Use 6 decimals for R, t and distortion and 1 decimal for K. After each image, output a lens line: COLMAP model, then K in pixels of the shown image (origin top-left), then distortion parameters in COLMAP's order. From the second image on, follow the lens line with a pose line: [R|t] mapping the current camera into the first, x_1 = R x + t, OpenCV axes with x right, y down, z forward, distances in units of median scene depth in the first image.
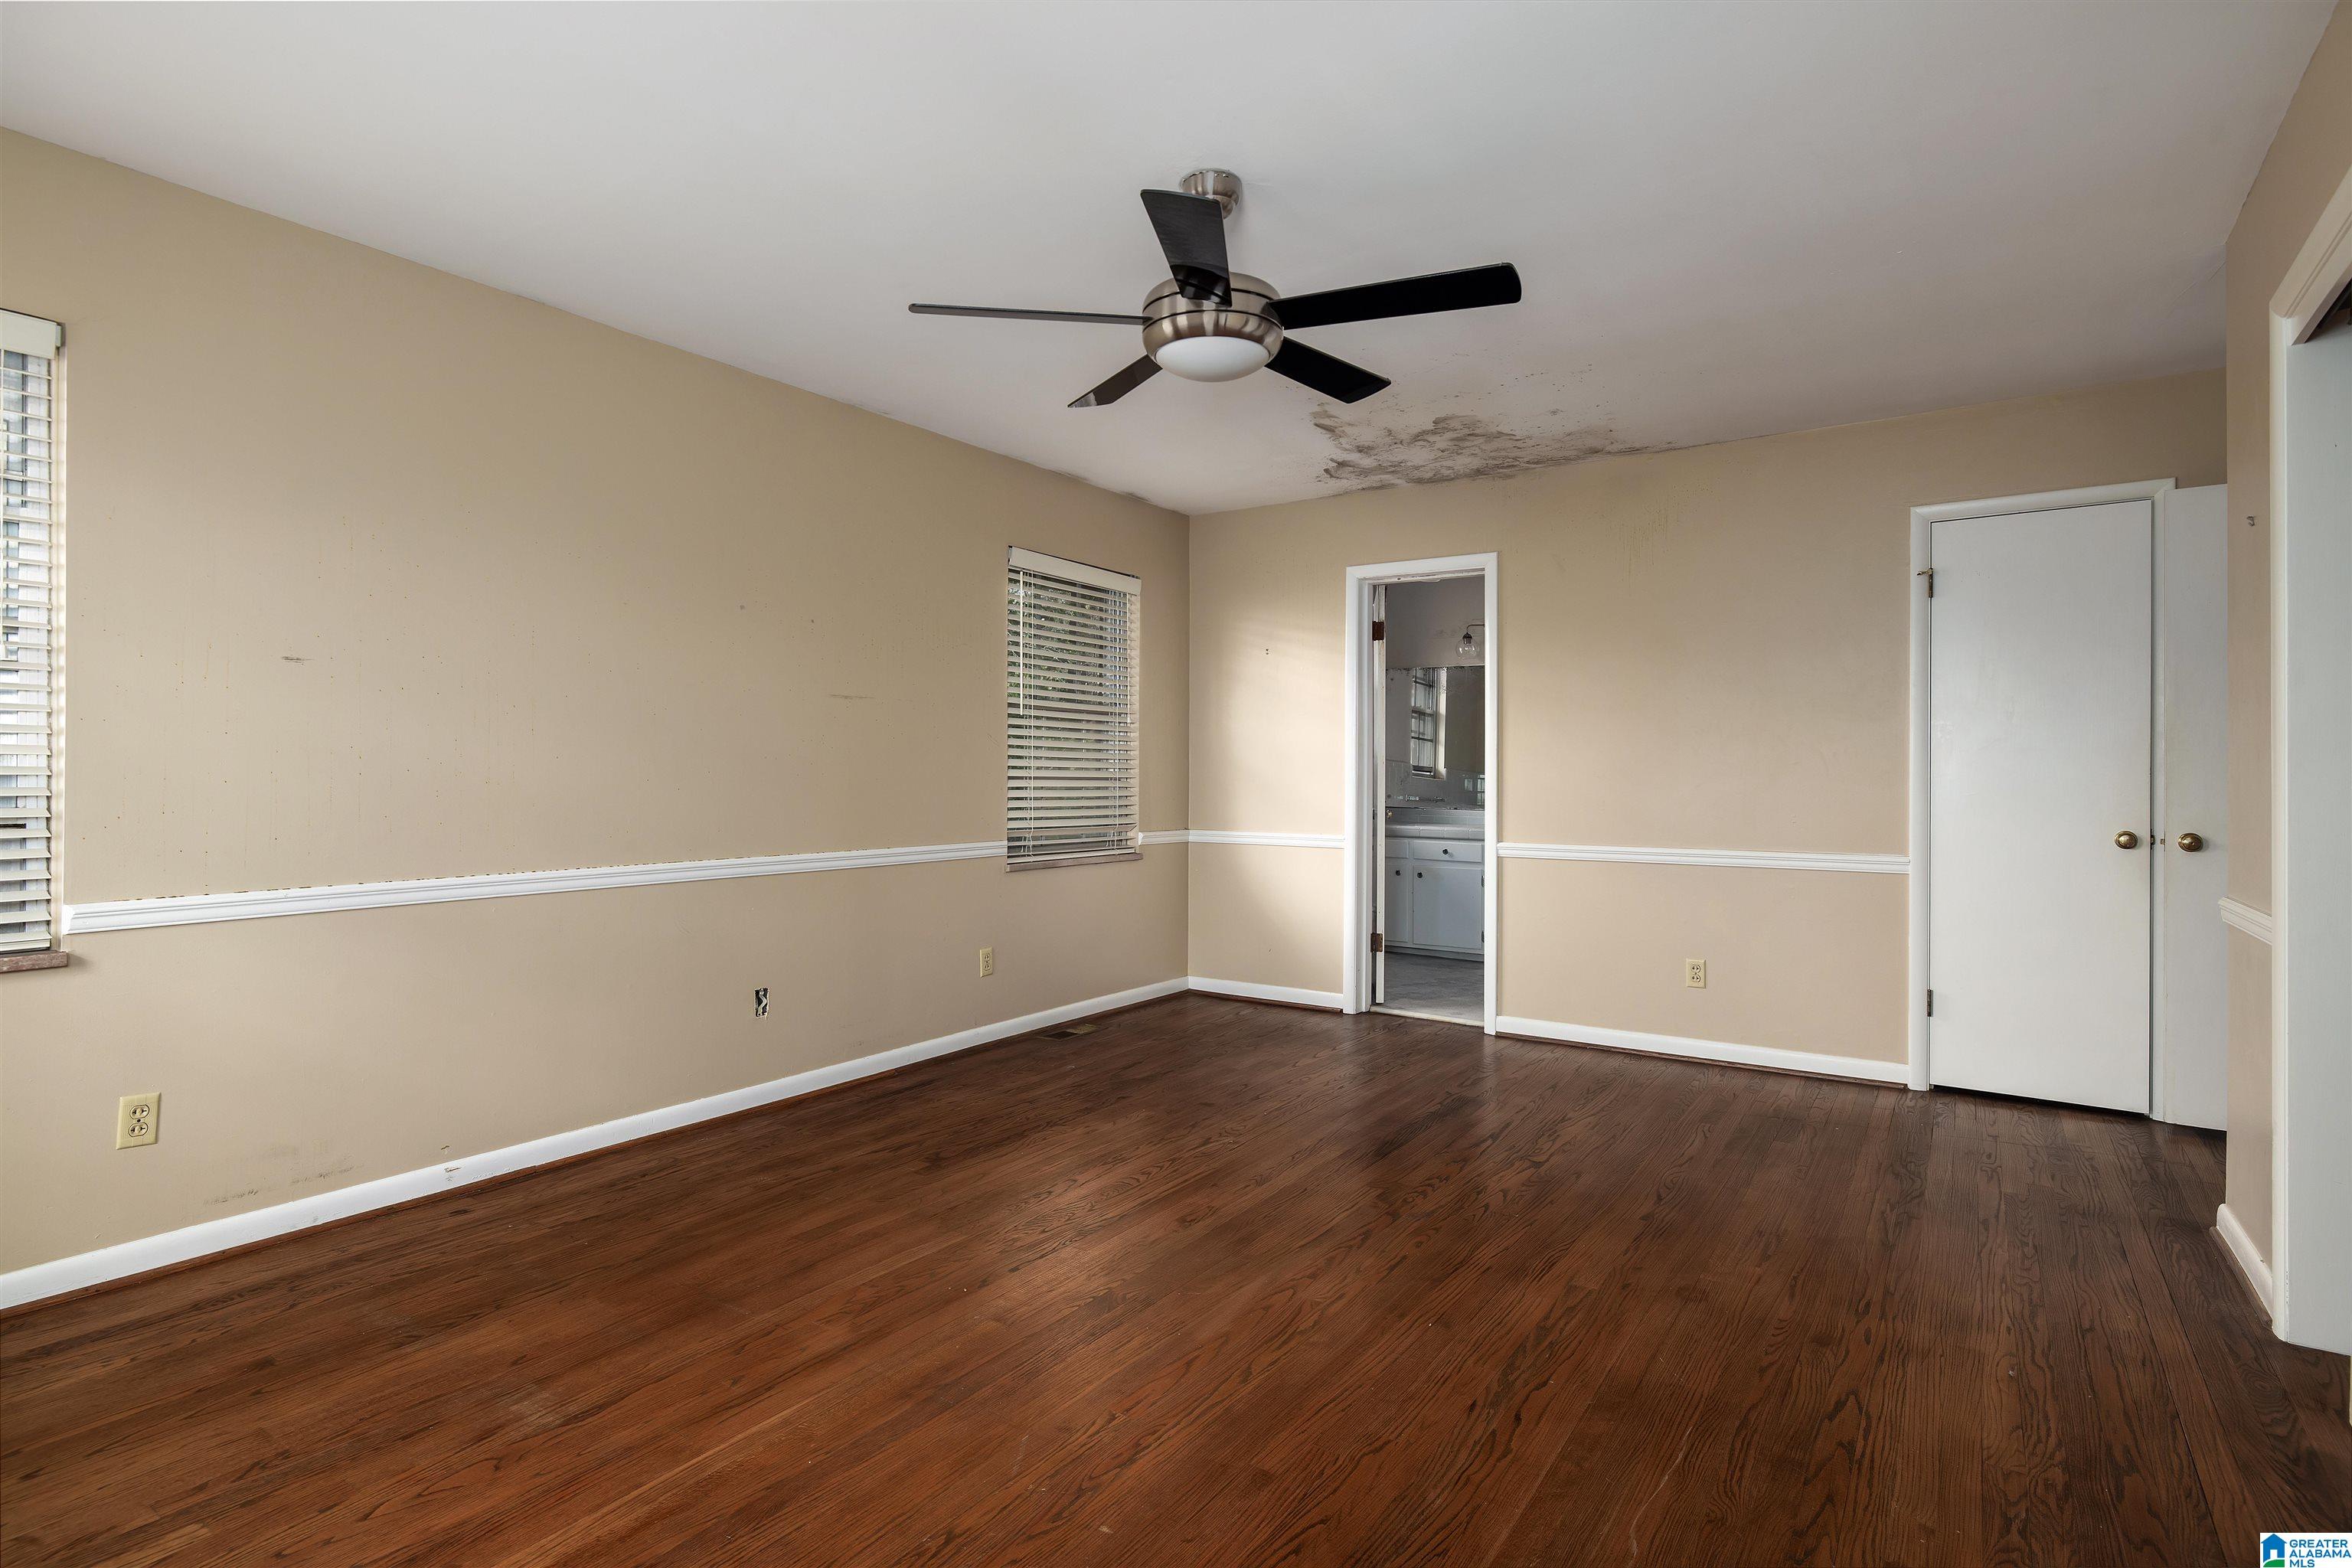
lens RADIAL K [[1254.5, 0, 1178.8], [0, 1254.5, 777.7], [0, 0, 1]] dist [0.000624, 0.000142]
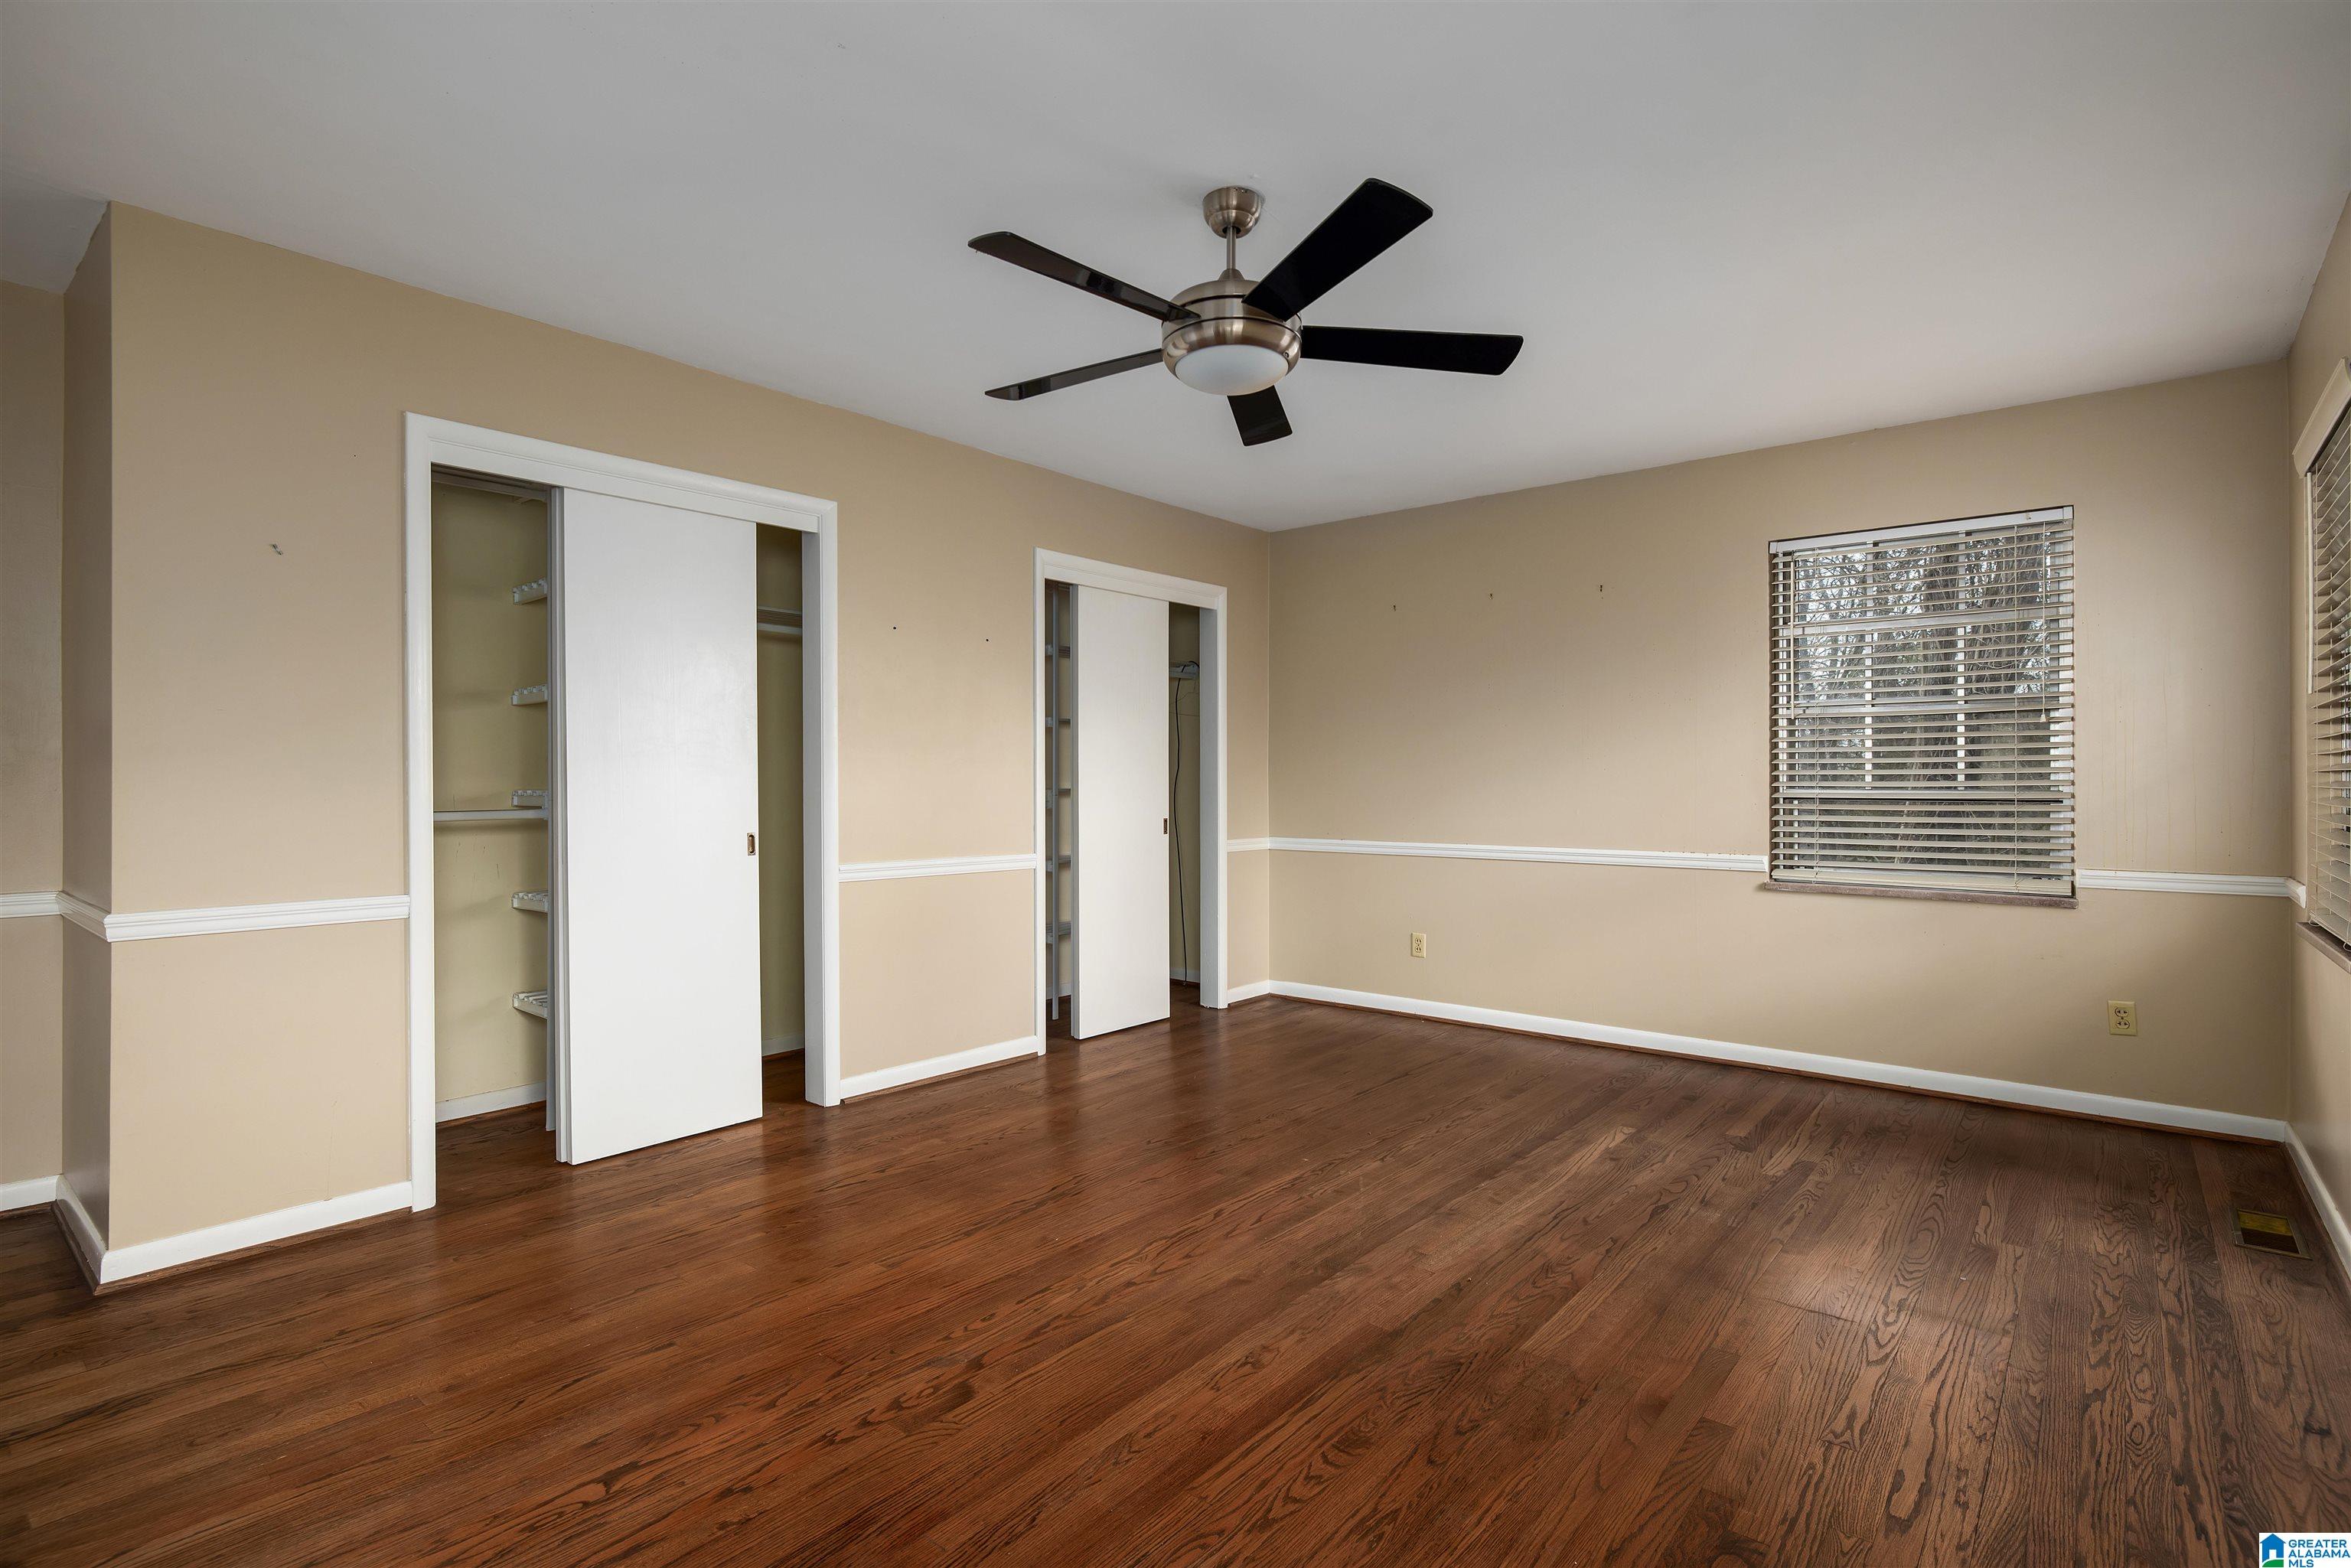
lens RADIAL K [[1117.2, 0, 1176.5], [0, 1117.2, 788.7], [0, 0, 1]] dist [-0.002852, -0.000356]
pose [[-0.995409, -0.006080, 0.095524, -0.013781], [-0.005435, 0.999961, 0.007012, -0.005381], [-0.095563, 0.006460, -0.995402, 1.999435]]
